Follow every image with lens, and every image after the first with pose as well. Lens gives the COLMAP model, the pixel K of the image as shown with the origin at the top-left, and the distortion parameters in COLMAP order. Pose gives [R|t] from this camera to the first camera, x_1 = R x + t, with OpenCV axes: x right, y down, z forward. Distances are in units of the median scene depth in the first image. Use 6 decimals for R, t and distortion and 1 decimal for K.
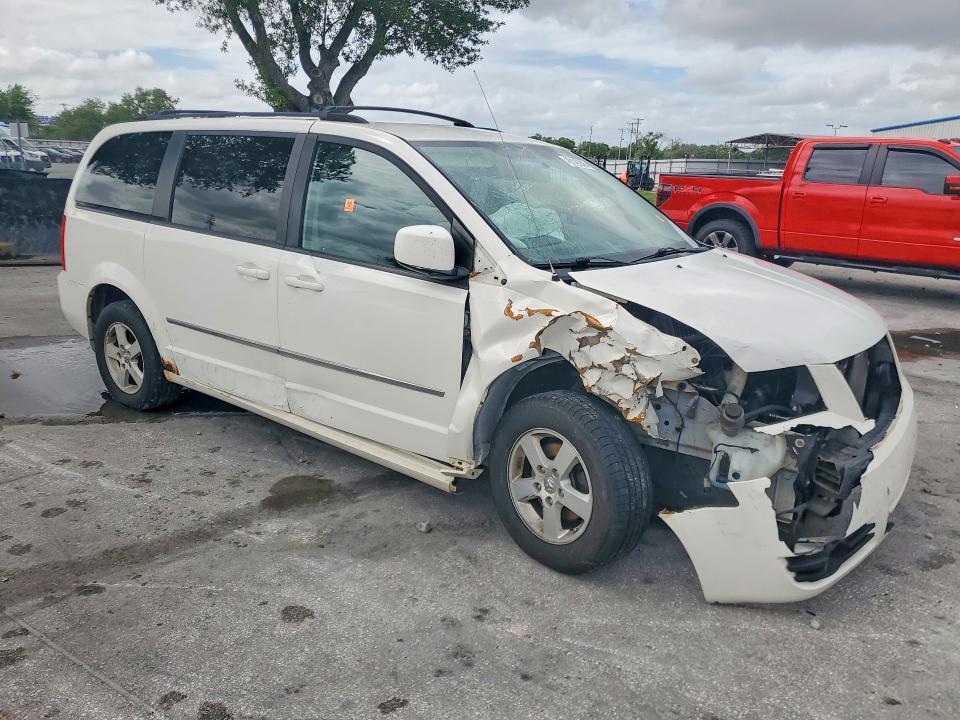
lens RADIAL K [[783.7, 0, 478.8], [0, 783.7, 358.8], [0, 0, 1]] dist [0.000656, -0.000898]
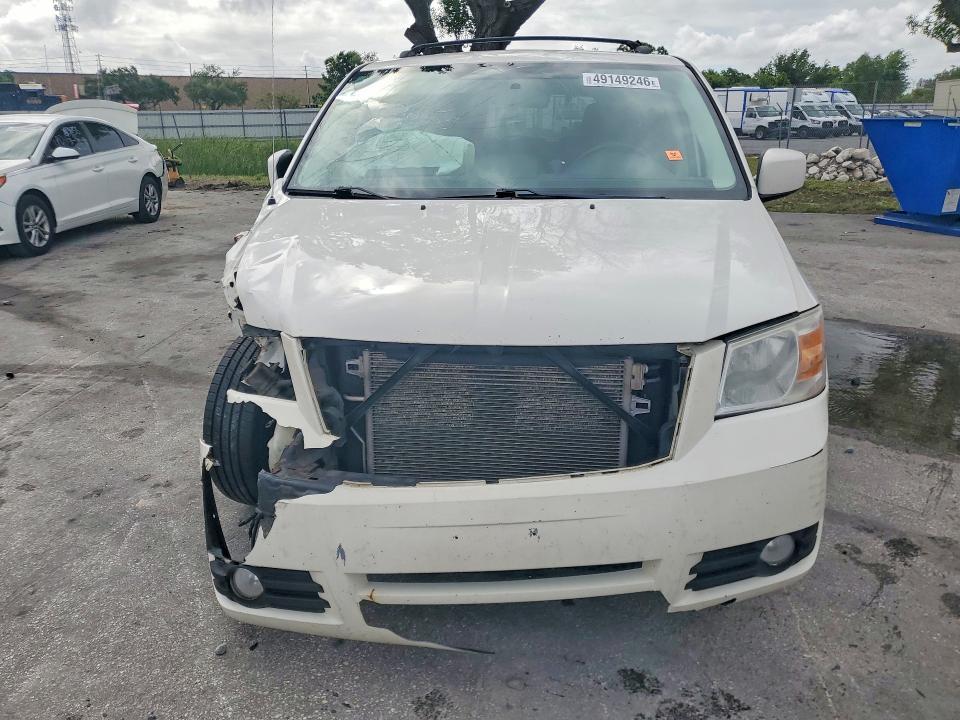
lens RADIAL K [[783.7, 0, 478.9], [0, 783.7, 361.6], [0, 0, 1]] dist [0.000656, -0.000898]
pose [[0.481383, 0.222175, -0.847885, 1.146742], [-0.188504, 0.970948, 0.147399, -0.104993], [0.856000, 0.088874, 0.509279, 0.787404]]
